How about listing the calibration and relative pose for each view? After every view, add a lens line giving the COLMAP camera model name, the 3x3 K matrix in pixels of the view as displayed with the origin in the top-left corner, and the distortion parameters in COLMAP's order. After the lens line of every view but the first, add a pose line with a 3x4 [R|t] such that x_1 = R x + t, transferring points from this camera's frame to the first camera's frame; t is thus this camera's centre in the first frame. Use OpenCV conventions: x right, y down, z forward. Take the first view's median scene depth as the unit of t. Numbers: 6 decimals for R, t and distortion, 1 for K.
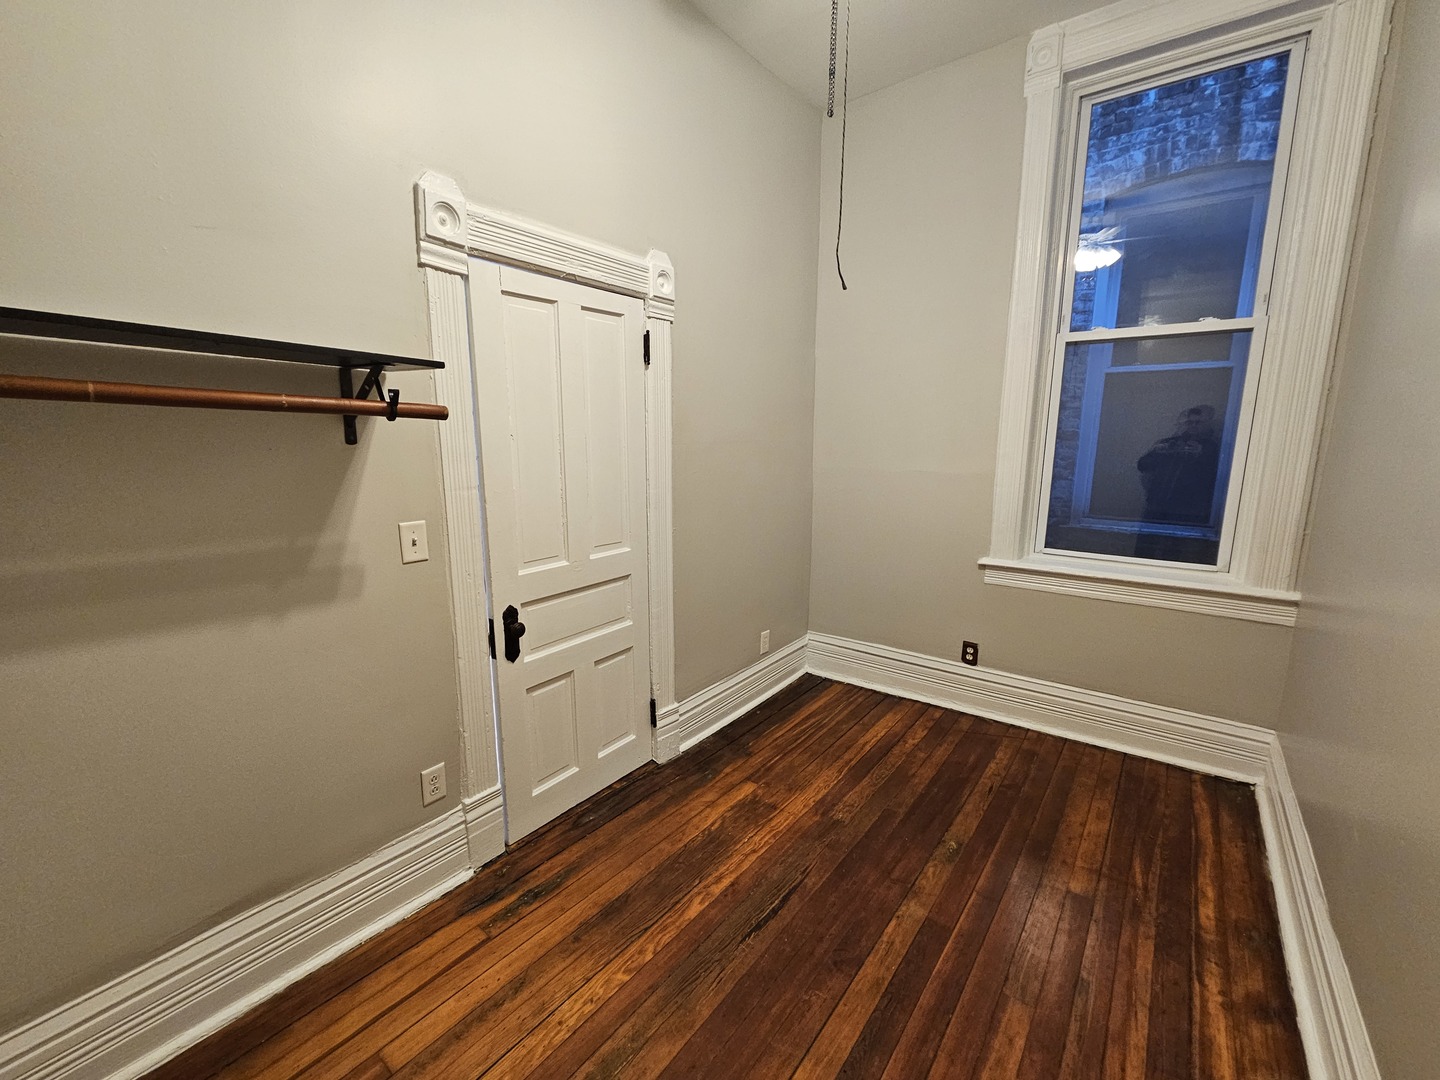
lens RADIAL K [[593.5, 0, 713.1], [0, 593.5, 538.3], [0, 0, 1]] dist [-0.003216, 0.000335]
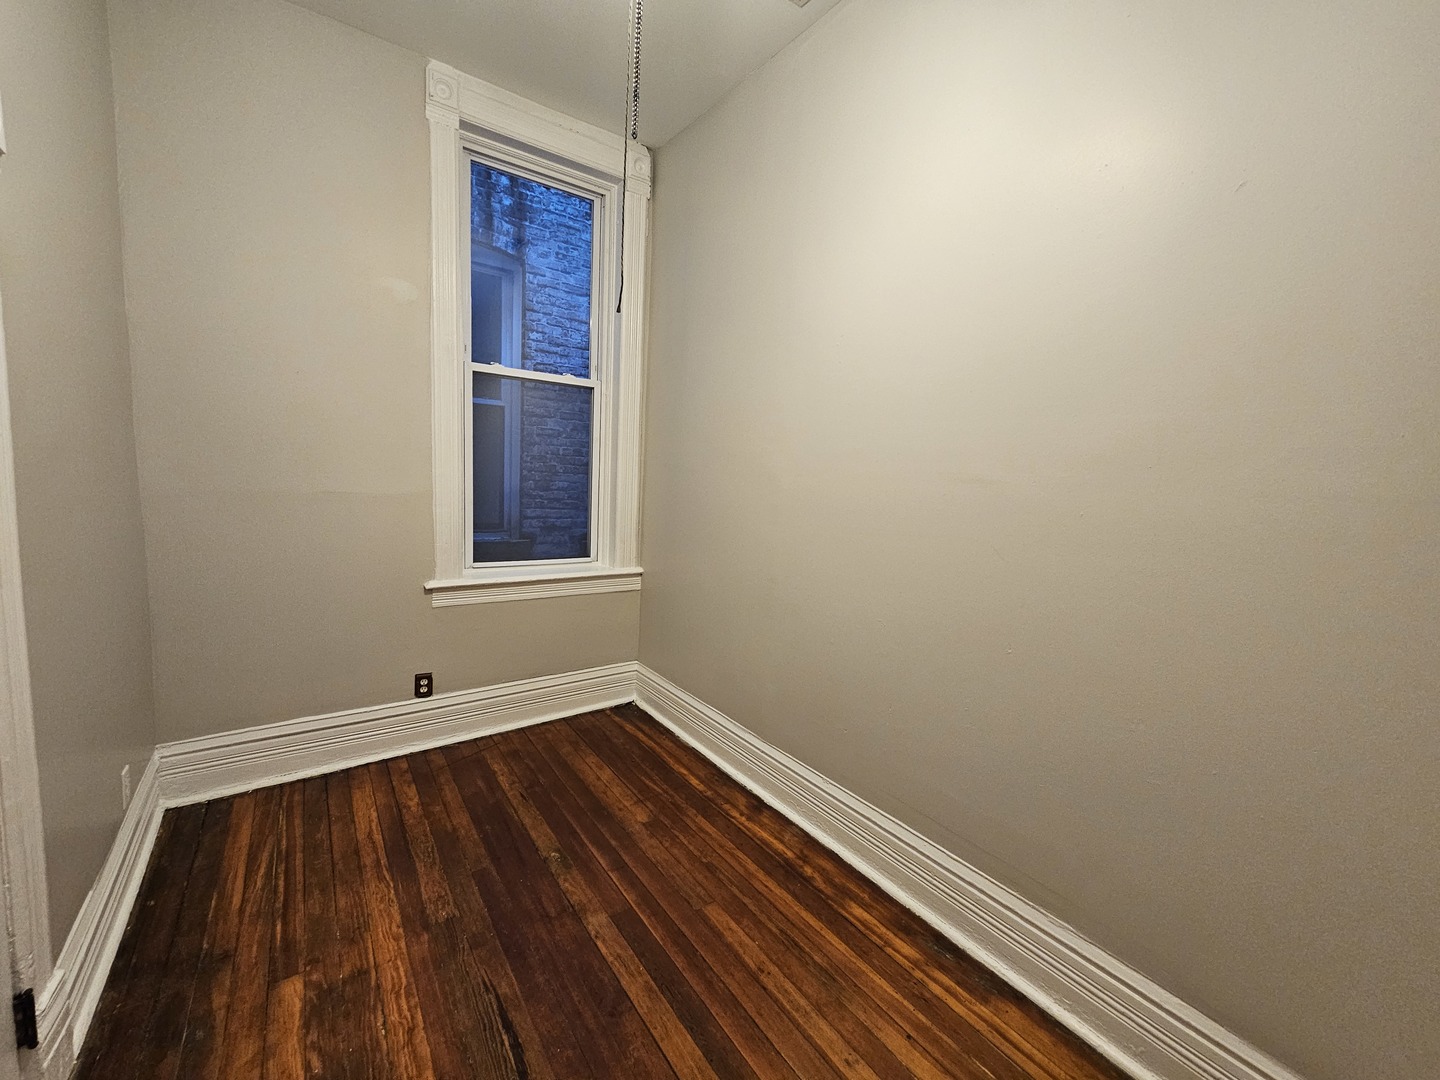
lens RADIAL K [[593.5, 0, 722.1], [0, 593.5, 538.8], [0, 0, 1]] dist [-0.003216, 0.000335]
pose [[0.270968, -0.094703, 0.957918, -0.397904], [0.114855, 0.991220, 0.065506, -0.054064], [-0.955712, 0.092272, 0.279466, 0.339486]]
